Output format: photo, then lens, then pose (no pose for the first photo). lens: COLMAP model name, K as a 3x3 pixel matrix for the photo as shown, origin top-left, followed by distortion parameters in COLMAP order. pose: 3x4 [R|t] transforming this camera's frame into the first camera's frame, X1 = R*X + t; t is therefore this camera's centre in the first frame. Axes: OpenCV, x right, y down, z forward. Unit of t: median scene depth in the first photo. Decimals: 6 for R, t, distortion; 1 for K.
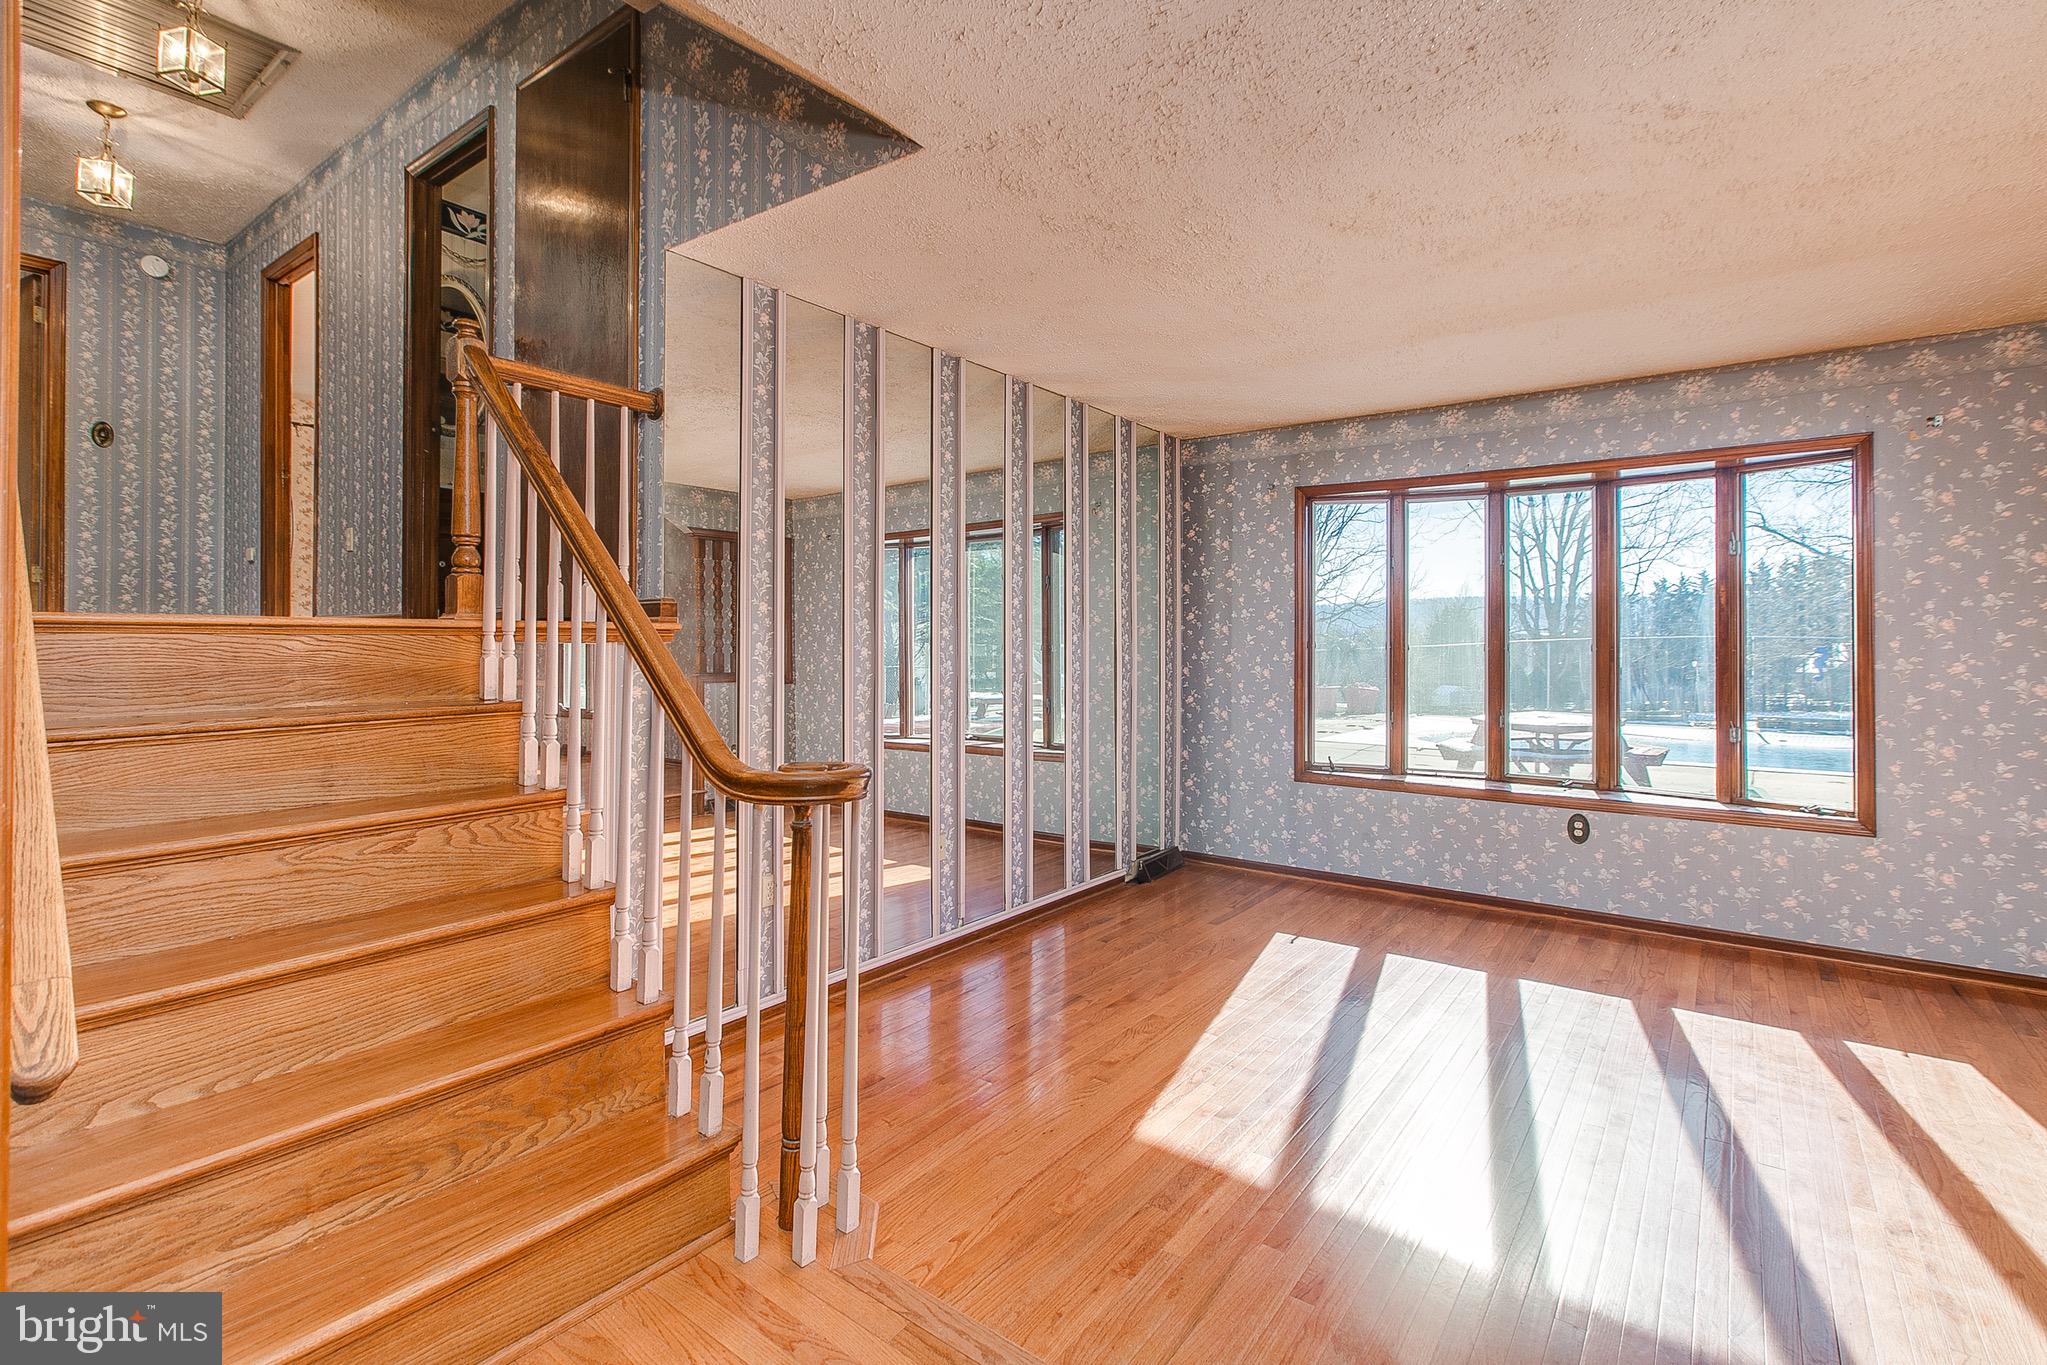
lens RADIAL K [[930.3, 0, 1012.1], [0, 930.3, 633.4], [0, 0, 1]] dist [0.001588, -0.001913]
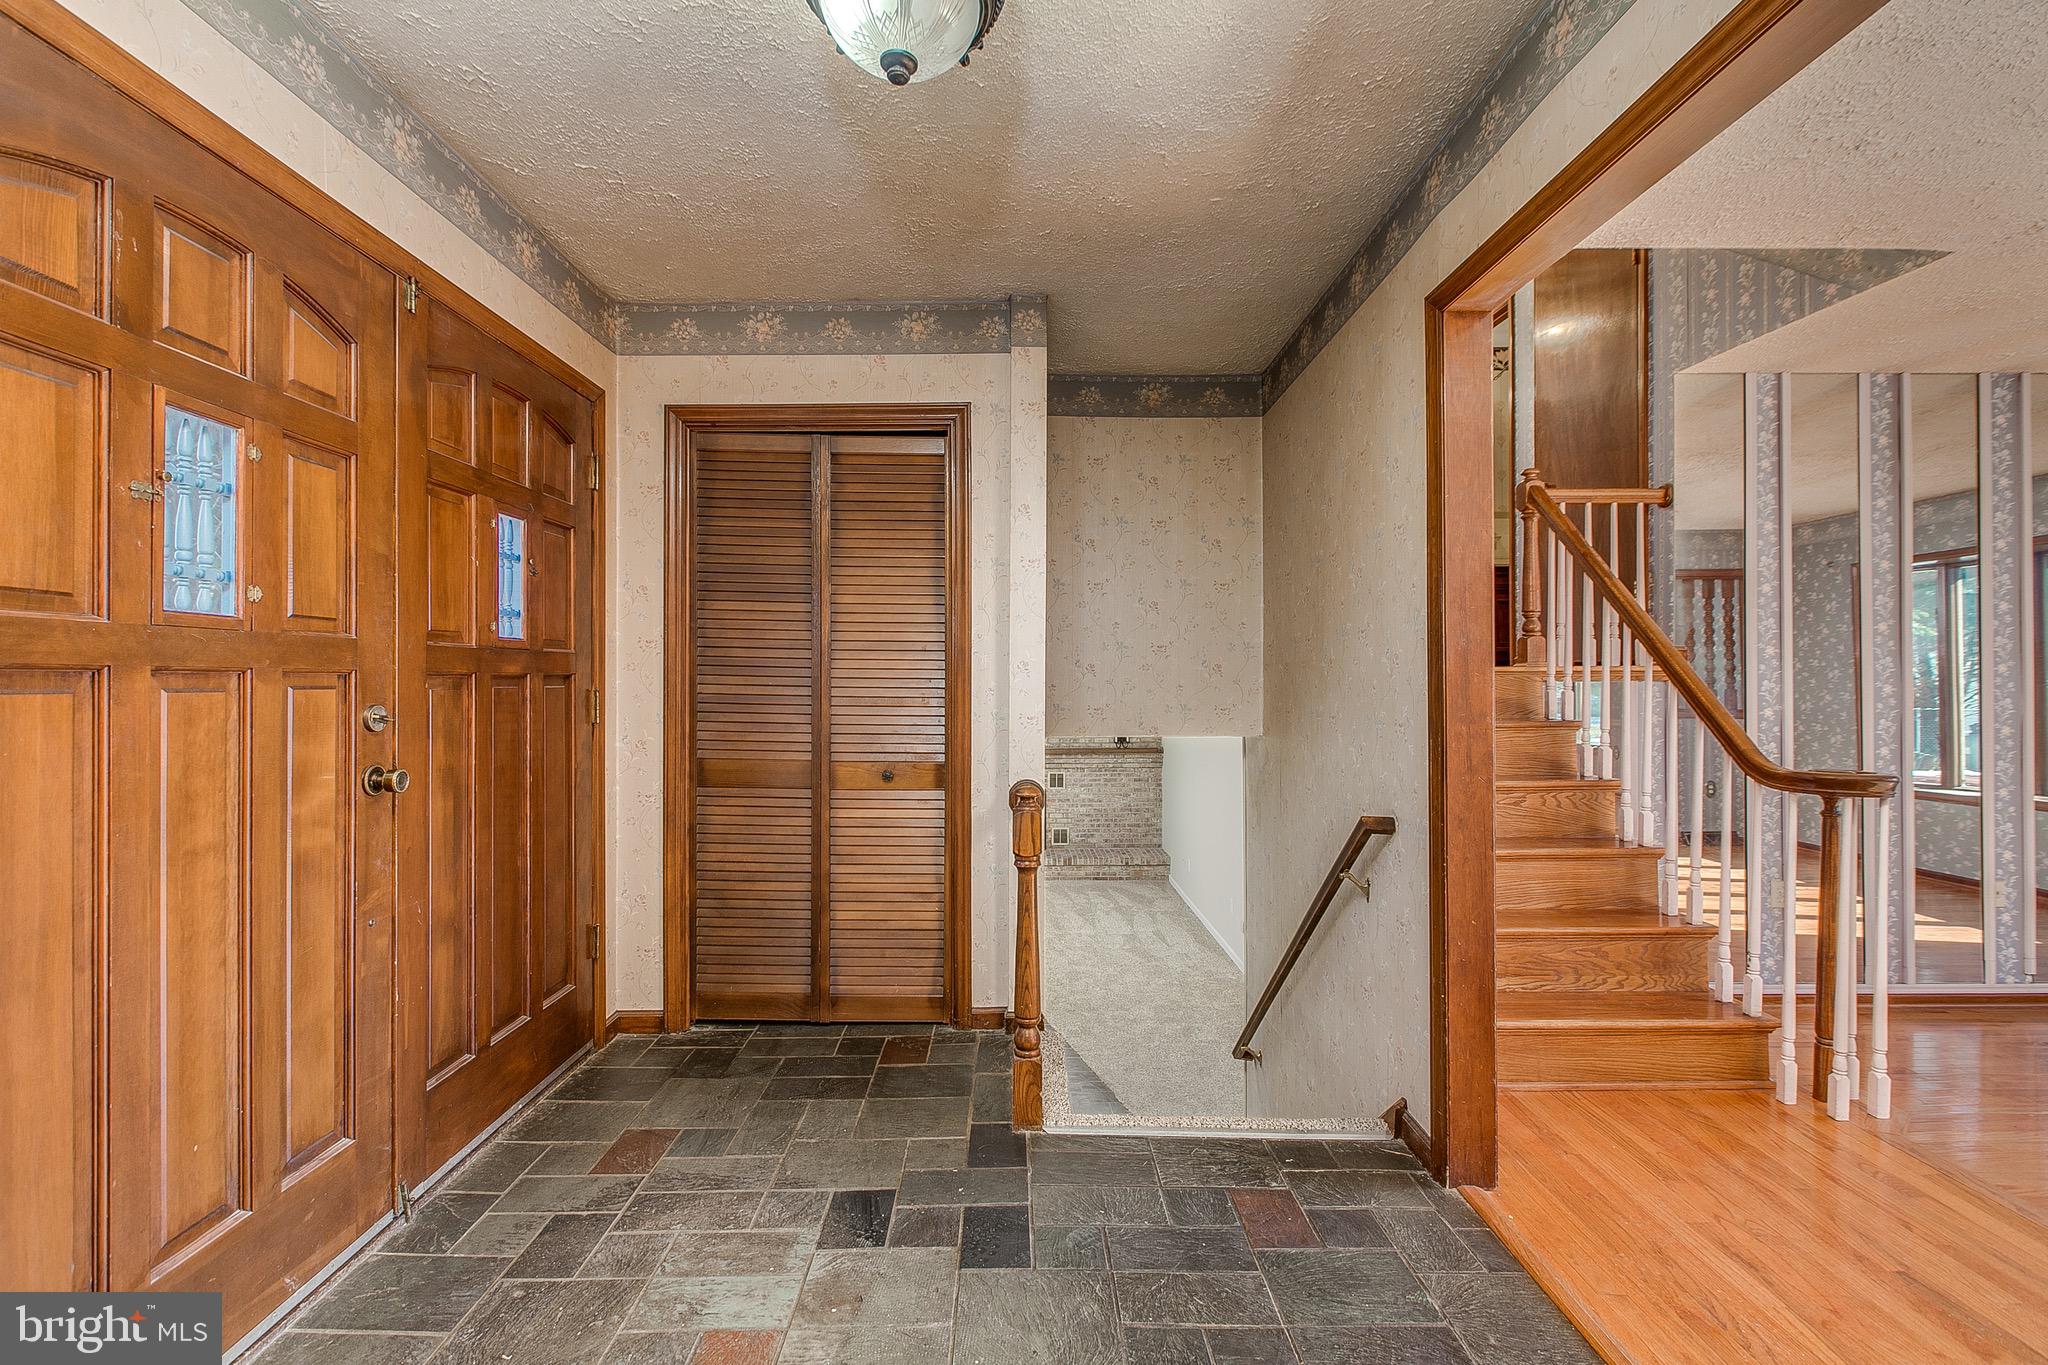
lens RADIAL K [[930.7, 0, 1005.9], [0, 930.7, 675.1], [0, 0, 1]] dist [0.001588, -0.001913]
pose [[0.613193, -0.005923, -0.789911, 0.055531], [0.012219, 0.999923, 0.001988, -0.008841], [0.789838, -0.010871, 0.613219, -0.390483]]
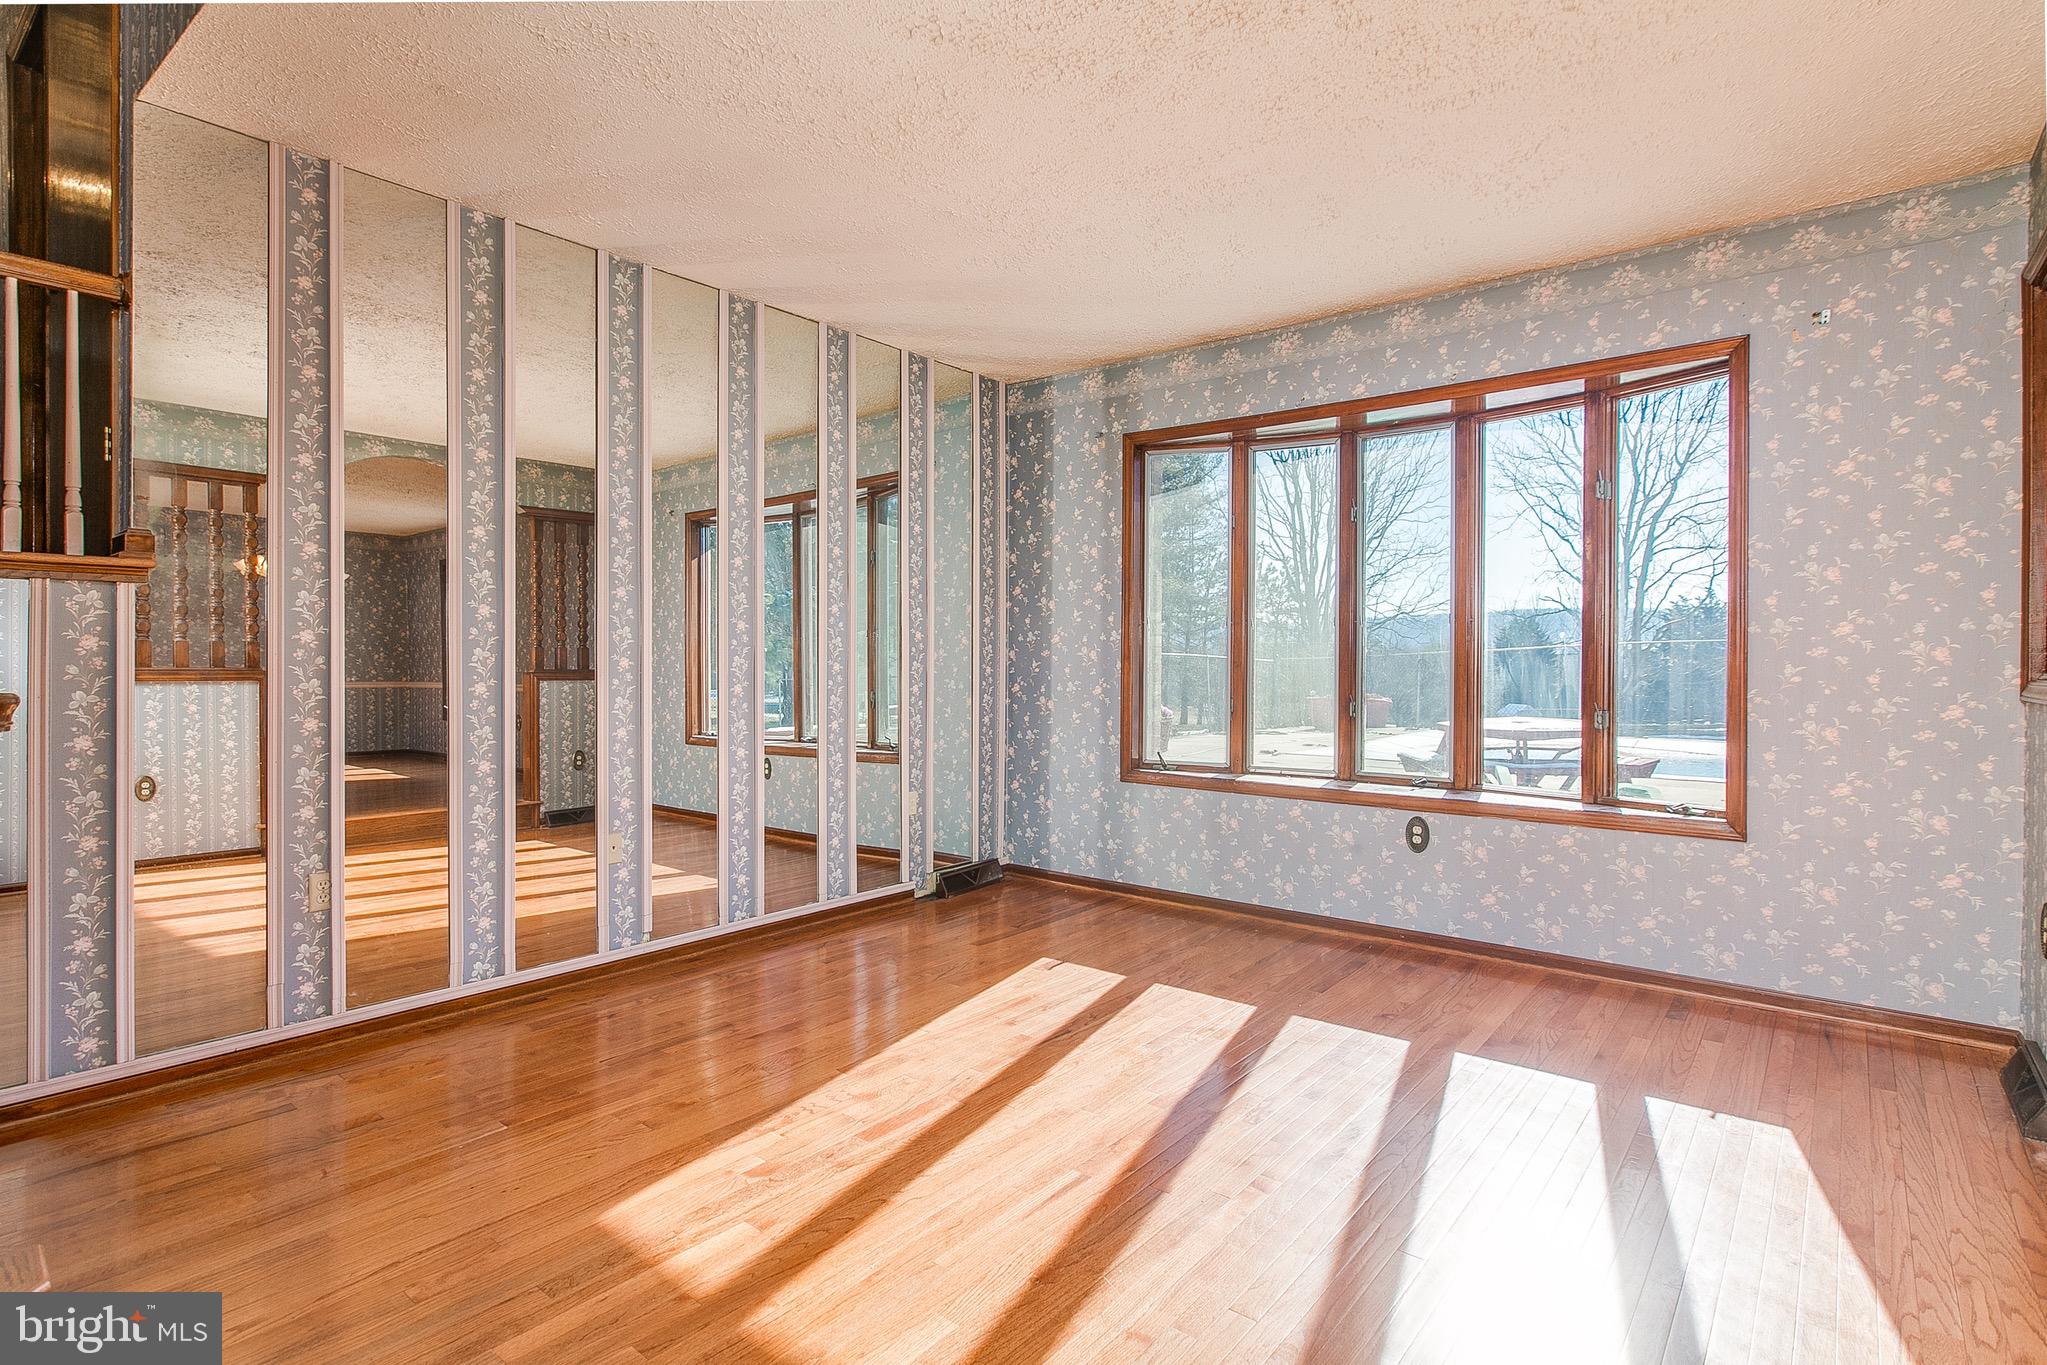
lens RADIAL K [[1000.5, 0, 1009.1], [0, 1000.5, 665.0], [0, 0, 1]] dist [-0.001739, -0.001139]
pose [[0.999276, -0.000366, -0.038038, 0.319132], [0.000971, 0.999873, 0.015887, 0.051070], [0.038027, -0.015912, 0.999150, 0.115214]]
